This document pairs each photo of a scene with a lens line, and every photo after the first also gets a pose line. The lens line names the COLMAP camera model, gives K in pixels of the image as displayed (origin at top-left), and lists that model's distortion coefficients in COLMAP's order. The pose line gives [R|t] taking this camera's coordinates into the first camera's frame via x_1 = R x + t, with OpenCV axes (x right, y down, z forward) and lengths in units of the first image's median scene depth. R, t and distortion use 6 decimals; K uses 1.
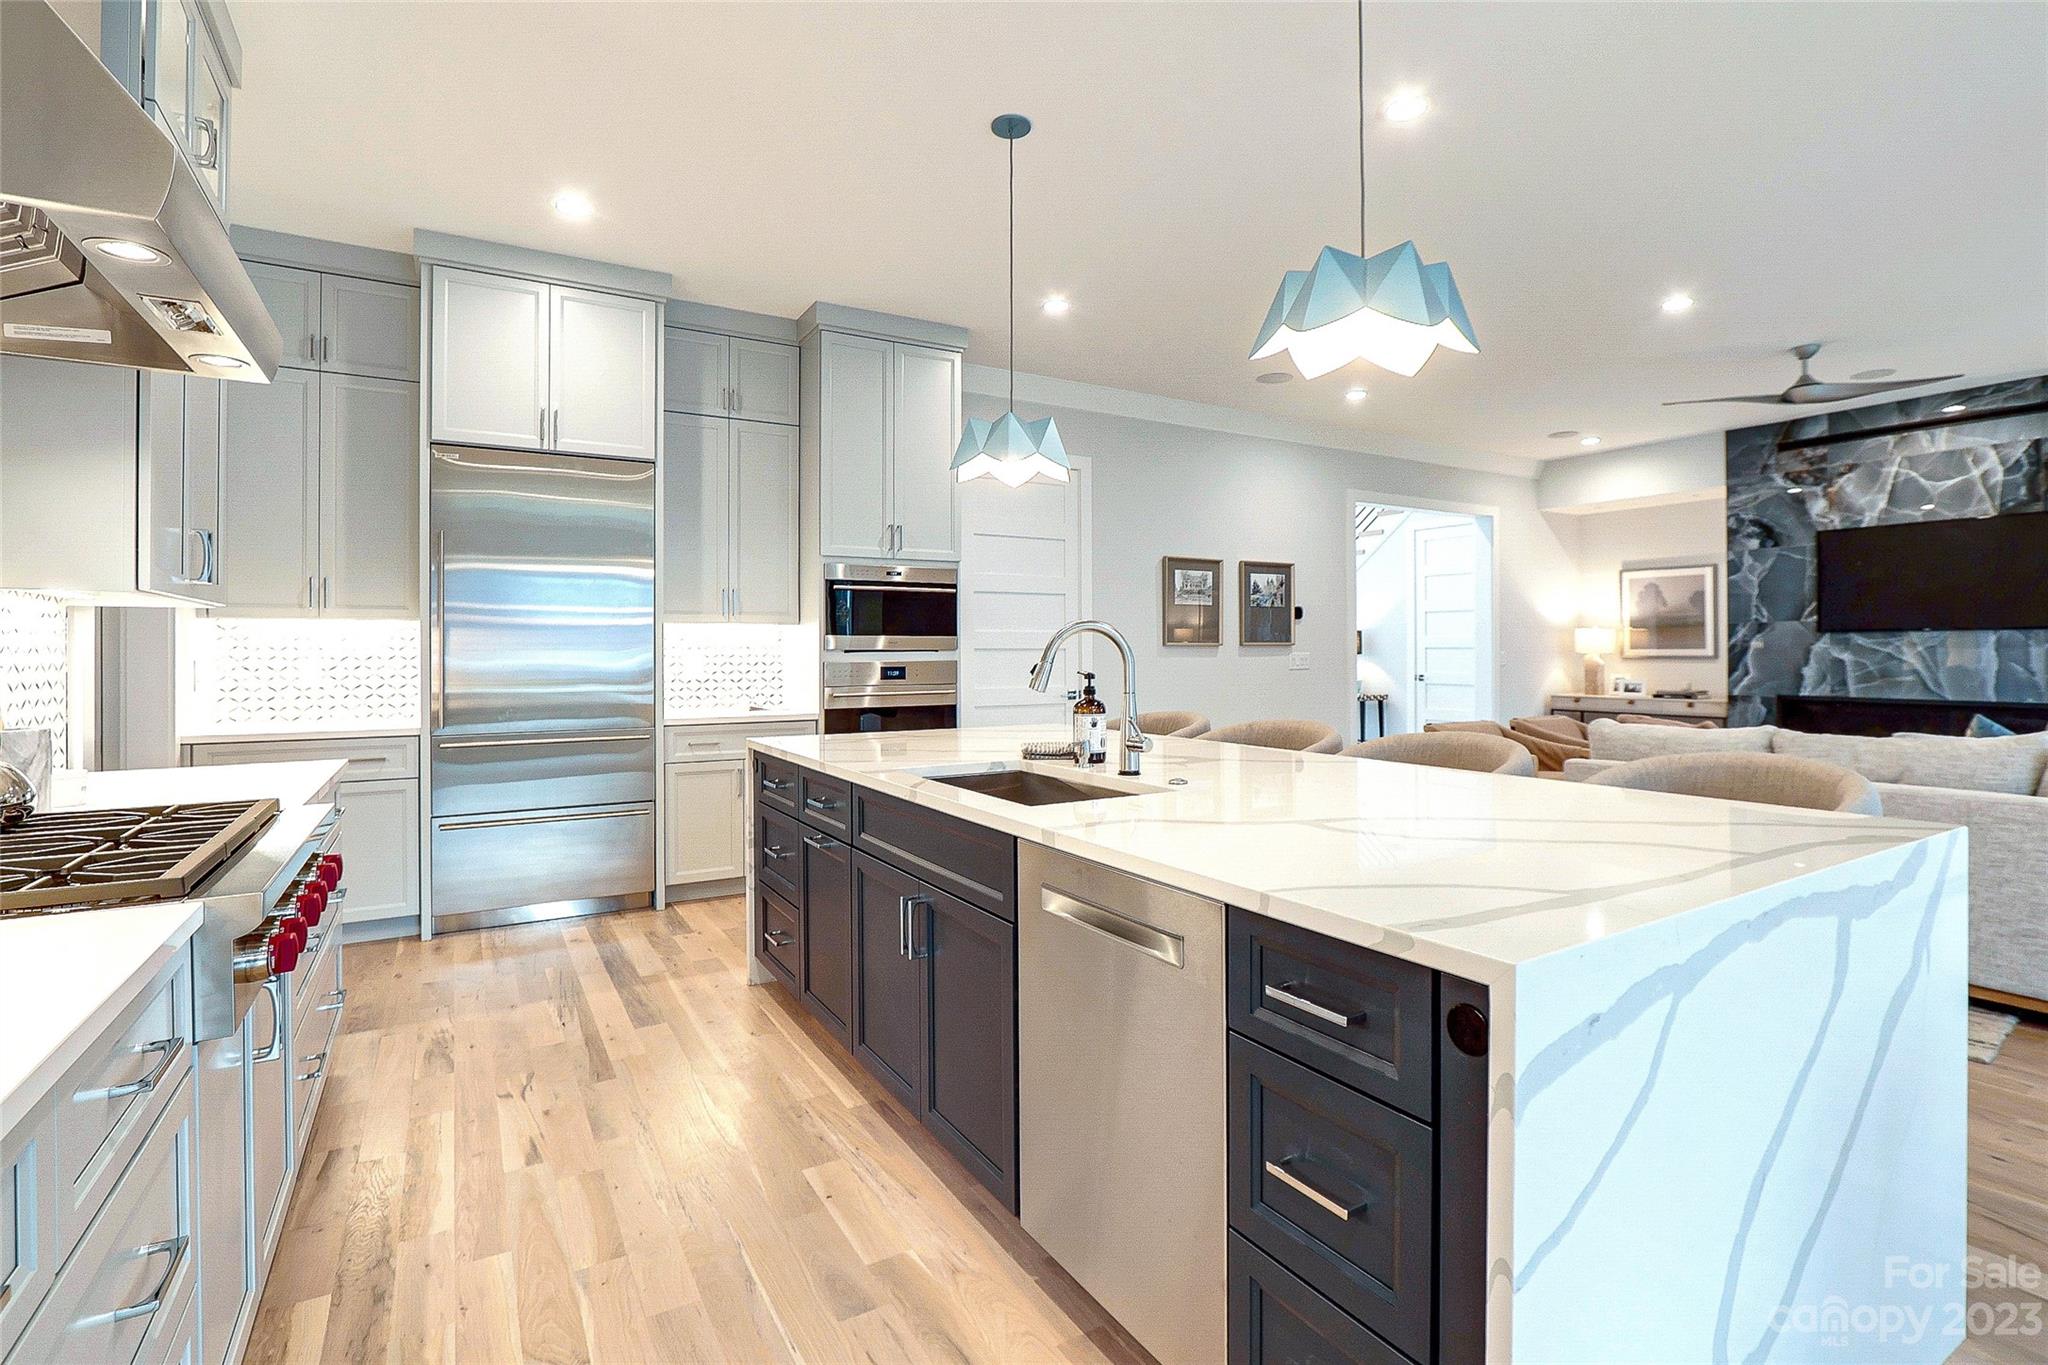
lens RADIAL K [[956.4, 0, 1000.6], [0, 956.4, 649.6], [0, 0, 1]] dist [-0.016612, 0.001276]
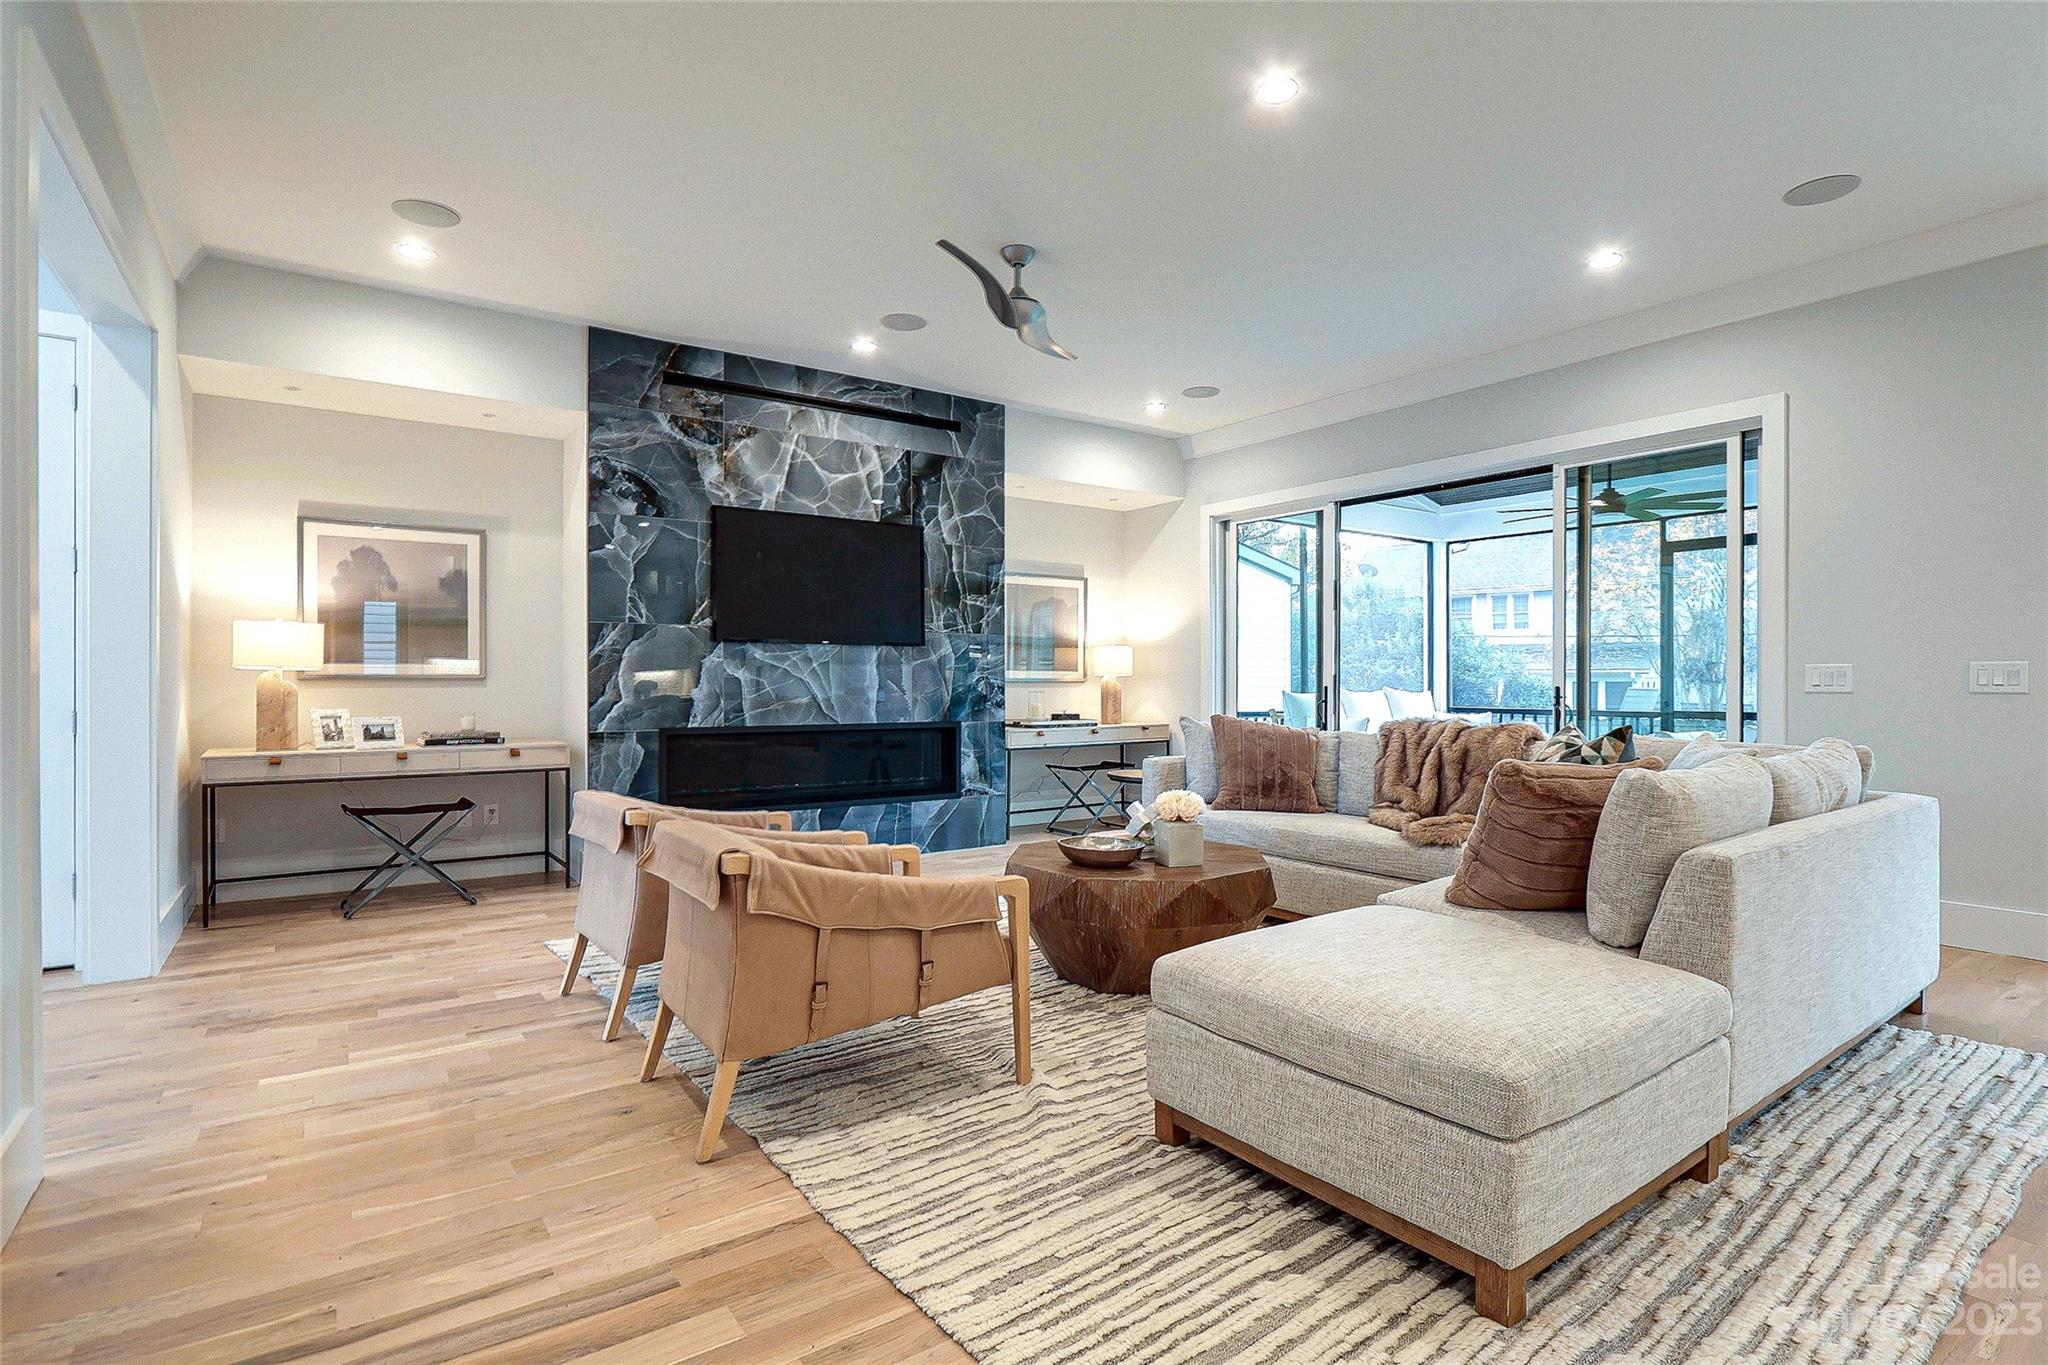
lens RADIAL K [[956.4, 0, 1020.9], [0, 956.4, 689.4], [0, 0, 1]] dist [-0.016612, 0.001276]
pose [[-0.116898, 0.004121, 0.993135, 0.090534], [0.003565, 0.999987, -0.003729, 0.023287], [-0.993137, 0.003105, -0.116911, 0.847268]]
